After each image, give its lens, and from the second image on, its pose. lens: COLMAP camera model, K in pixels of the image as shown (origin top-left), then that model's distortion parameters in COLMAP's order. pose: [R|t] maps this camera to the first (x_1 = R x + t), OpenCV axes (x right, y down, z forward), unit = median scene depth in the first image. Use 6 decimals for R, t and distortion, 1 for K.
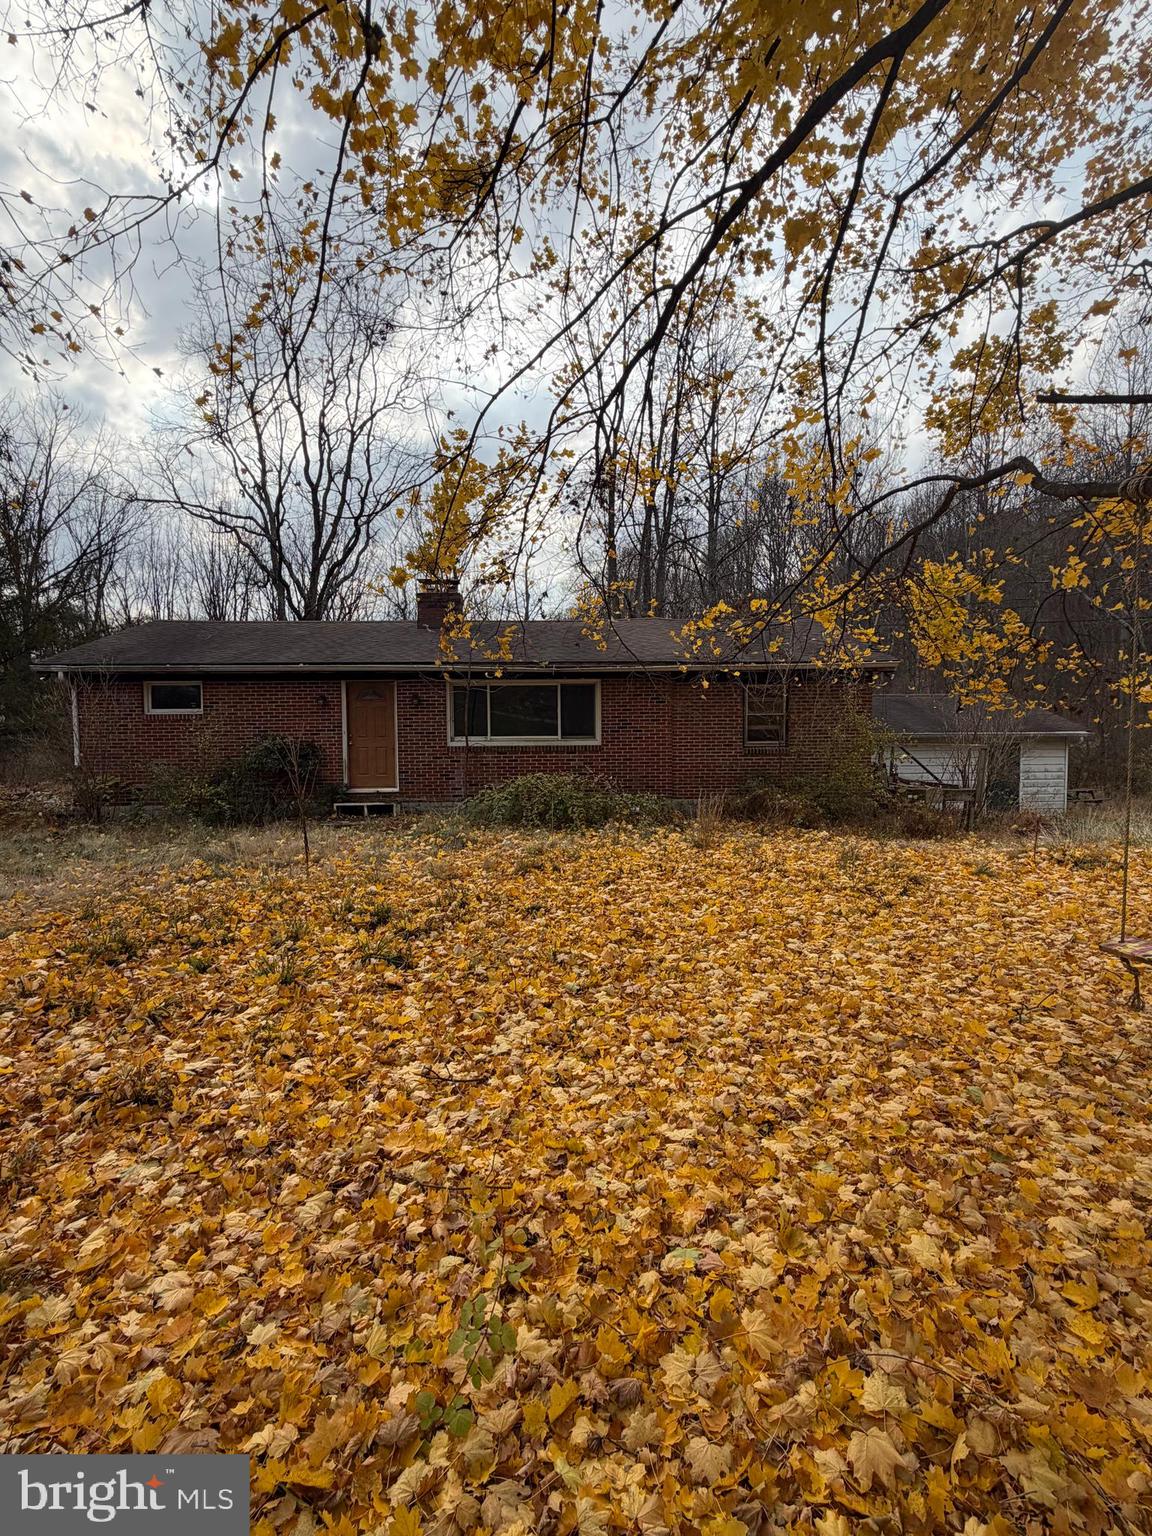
lens RADIAL K [[713.7, 0, 576.1], [0, 713.7, 769.8], [0, 0, 1]] dist [0.000481, 0.000038]
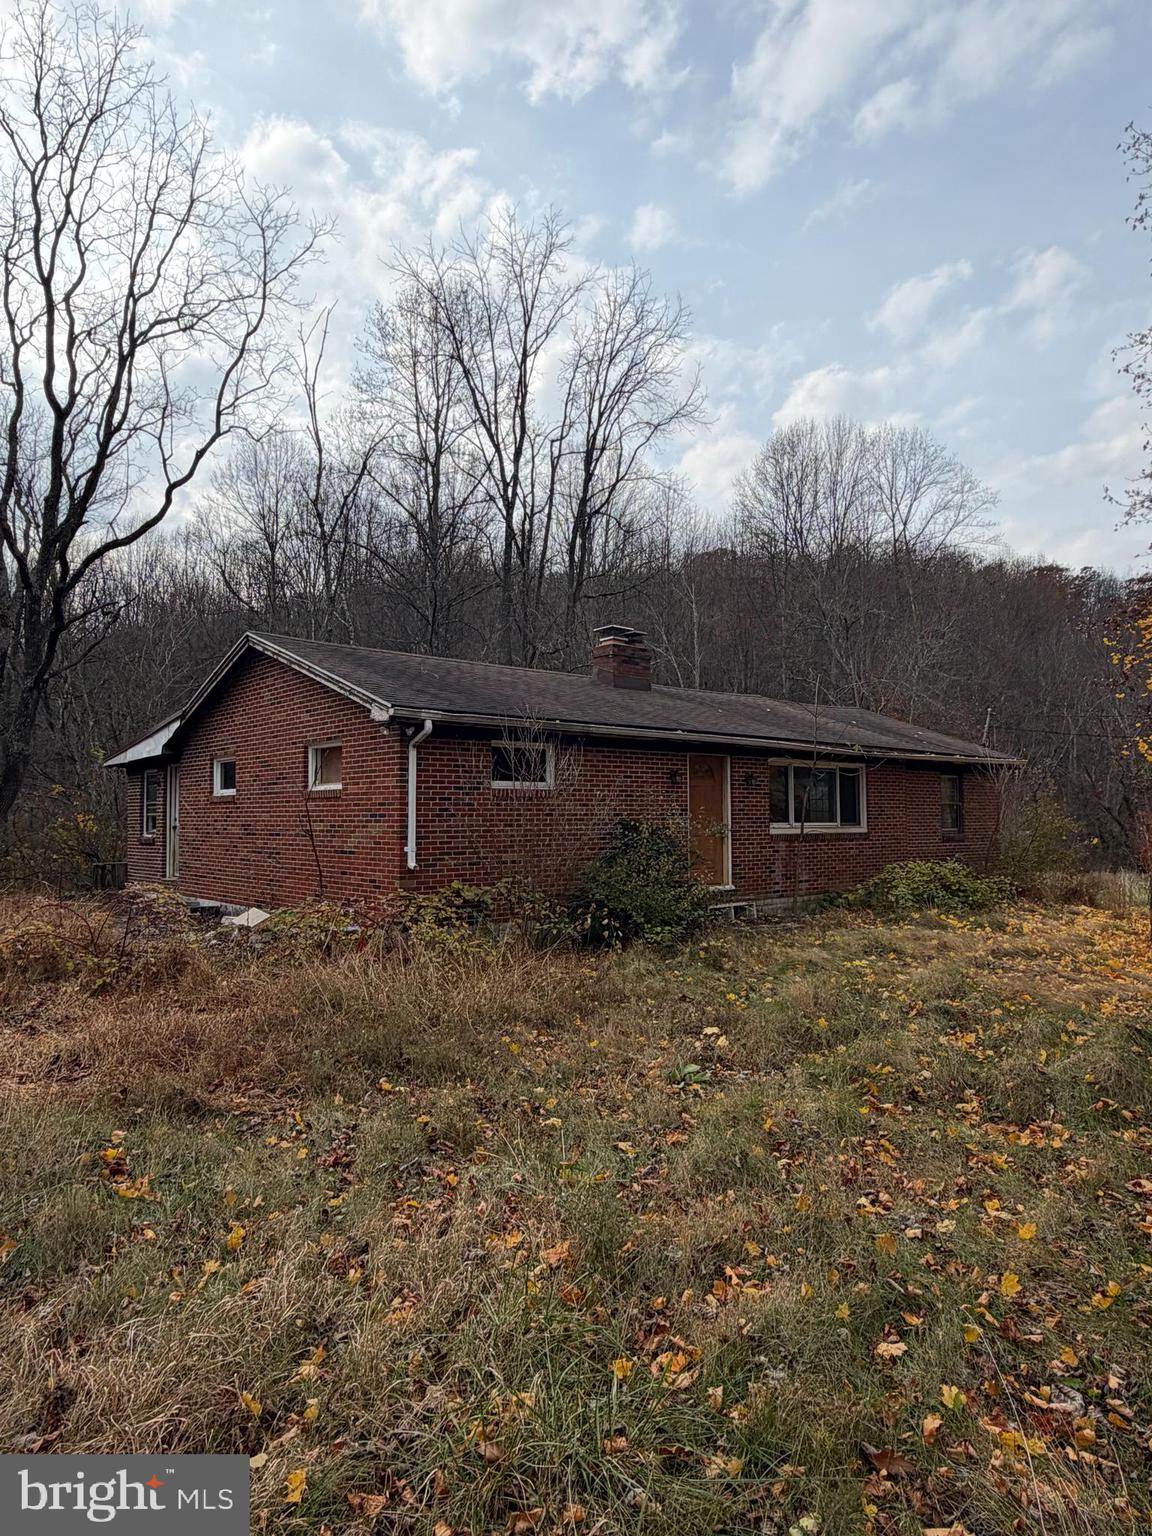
lens RADIAL K [[986.6, 0, 576.0], [0, 986.6, 768.4], [0, 0, 1]] dist [0.000792, 0.000021]
pose [[0.774945, 0.038604, 0.630849, -1.108852], [0.028588, 0.994970, -0.096004, -0.004115], [-0.631382, 0.092432, 0.769943, 0.219347]]
